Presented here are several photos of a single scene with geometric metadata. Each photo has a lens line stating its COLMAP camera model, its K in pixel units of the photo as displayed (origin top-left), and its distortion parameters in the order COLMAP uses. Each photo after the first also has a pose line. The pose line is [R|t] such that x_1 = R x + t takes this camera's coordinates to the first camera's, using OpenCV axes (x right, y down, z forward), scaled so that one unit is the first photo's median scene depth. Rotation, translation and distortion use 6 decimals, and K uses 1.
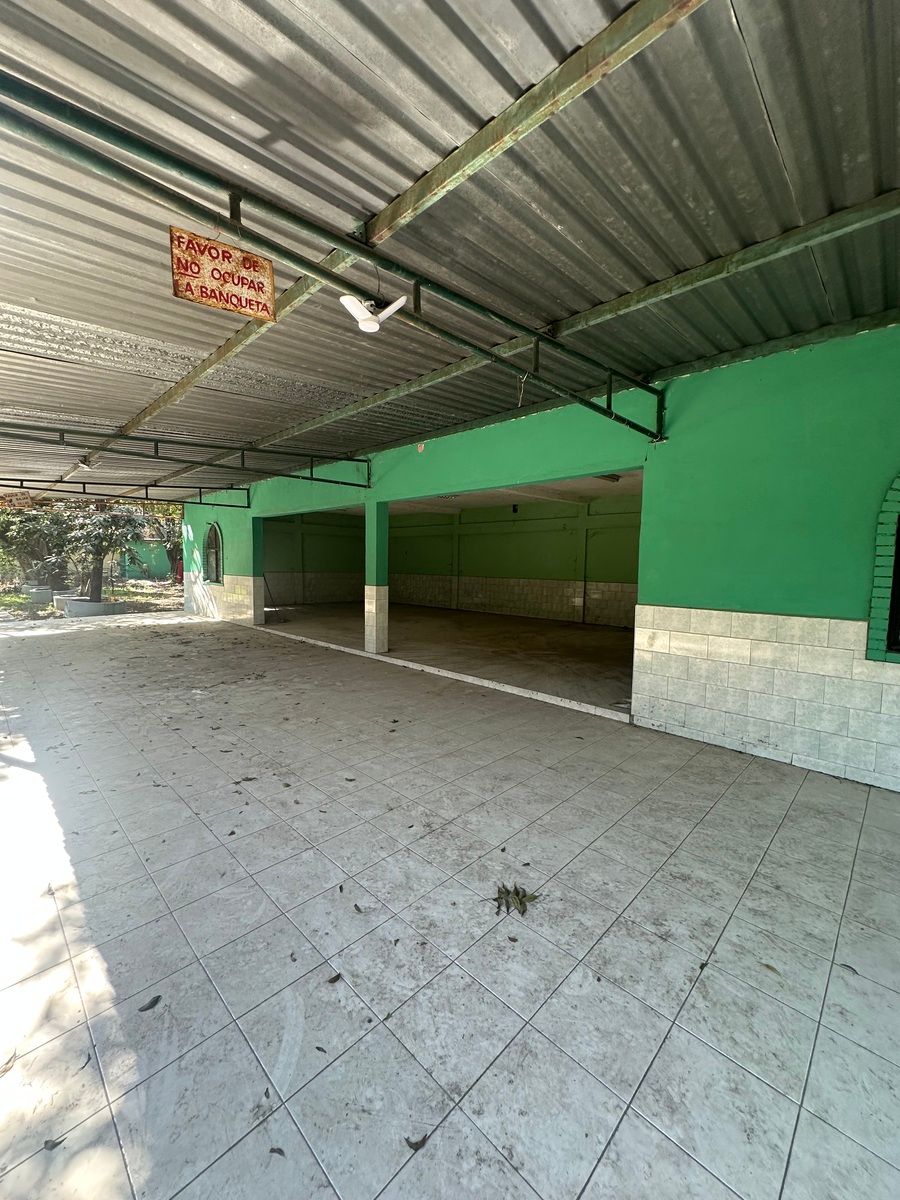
lens RADIAL K [[479.5, 0, 446.7], [0, 479.5, 600.4], [0, 0, 1]] dist [-0.000447, 0.001007]
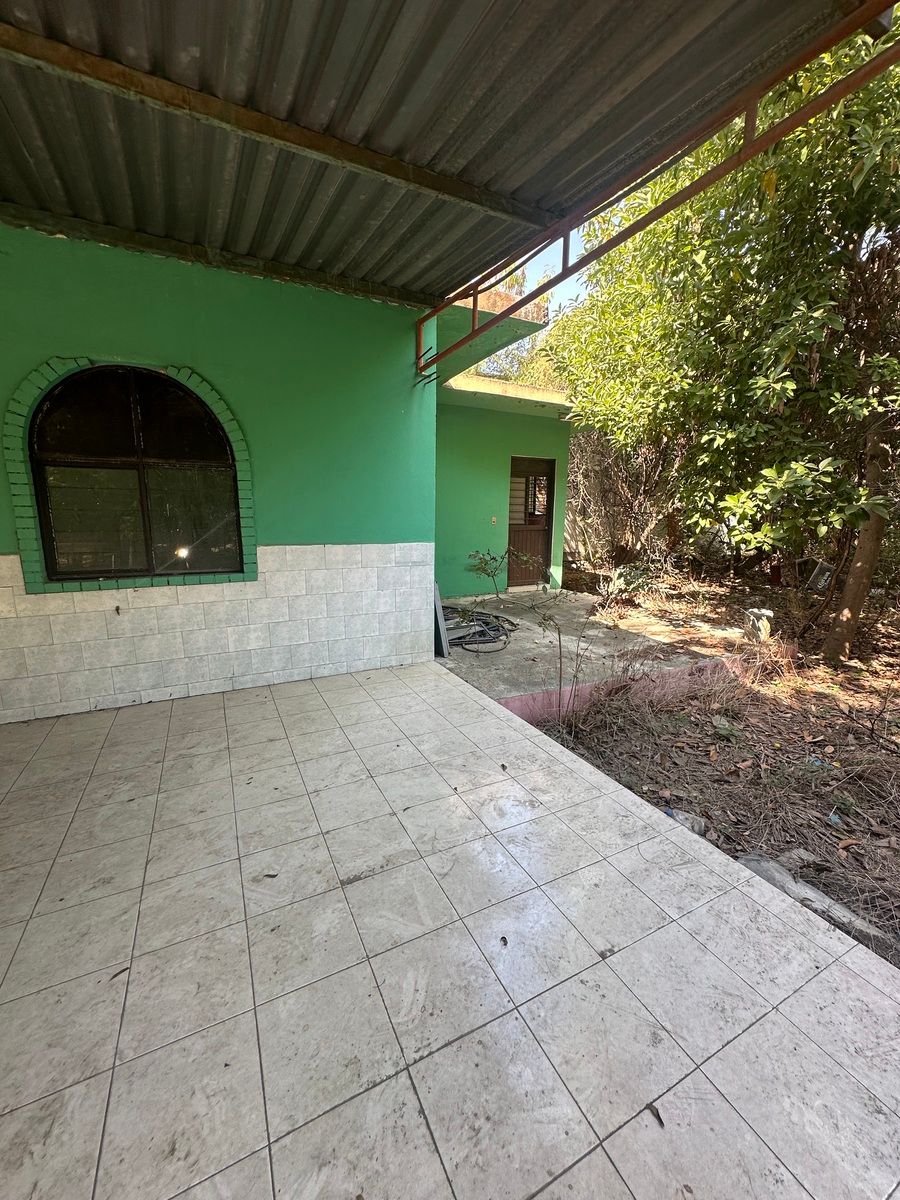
lens RADIAL K [[479.5, 0, 446.8], [0, 479.5, 599.7], [0, 0, 1]] dist [-0.000447, 0.001007]
pose [[0.327867, -0.188316, 0.925765, 0.261121], [0.083476, 0.981873, 0.170166, 0.041219], [-0.941029, 0.021488, 0.337644, -0.115351]]
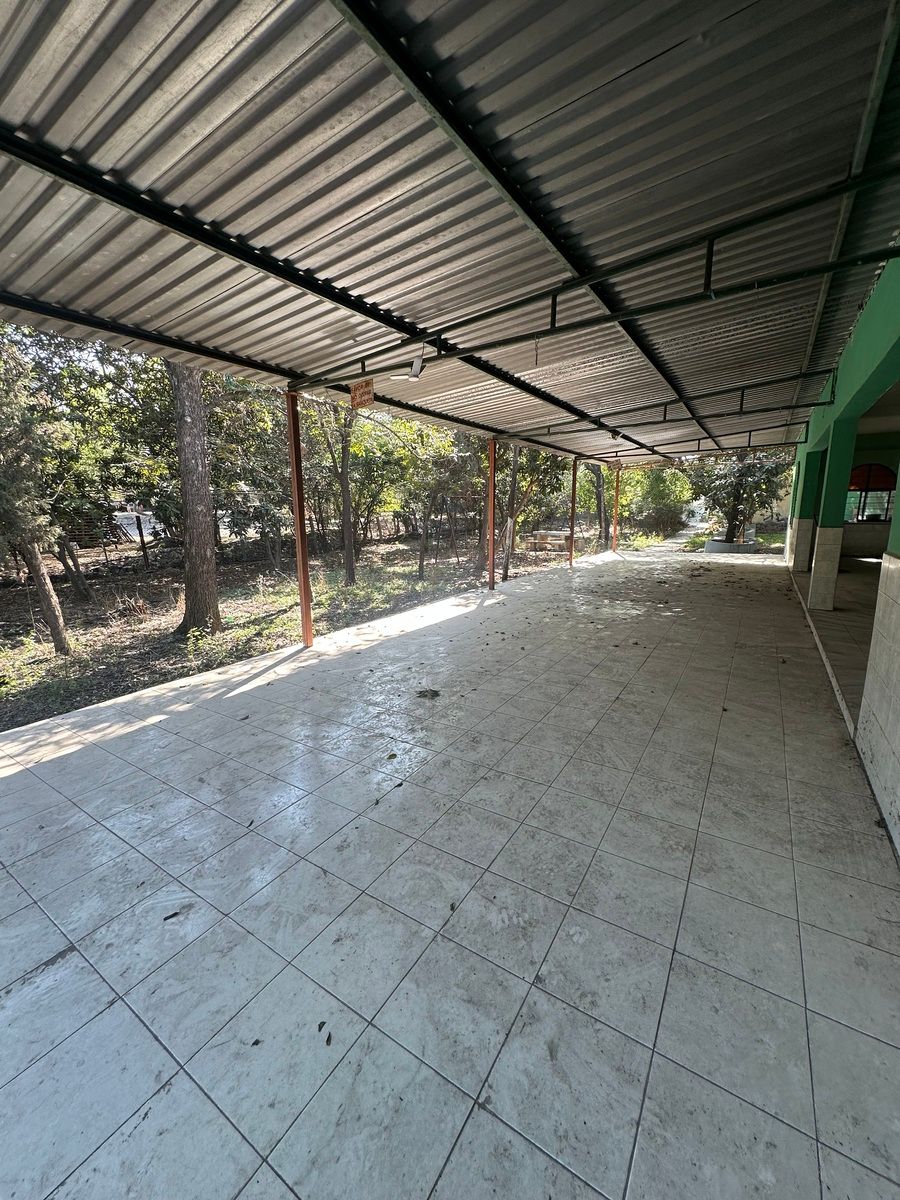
lens RADIAL K [[479.5, 0, 452.0], [0, 479.5, 601.5], [0, 0, 1]] dist [-0.000447, 0.001007]
pose [[0.202245, 0.163857, -0.965530, 1.173658], [-0.057505, 0.986189, 0.155318, 0.008974], [0.977645, 0.024110, 0.208875, 0.466276]]
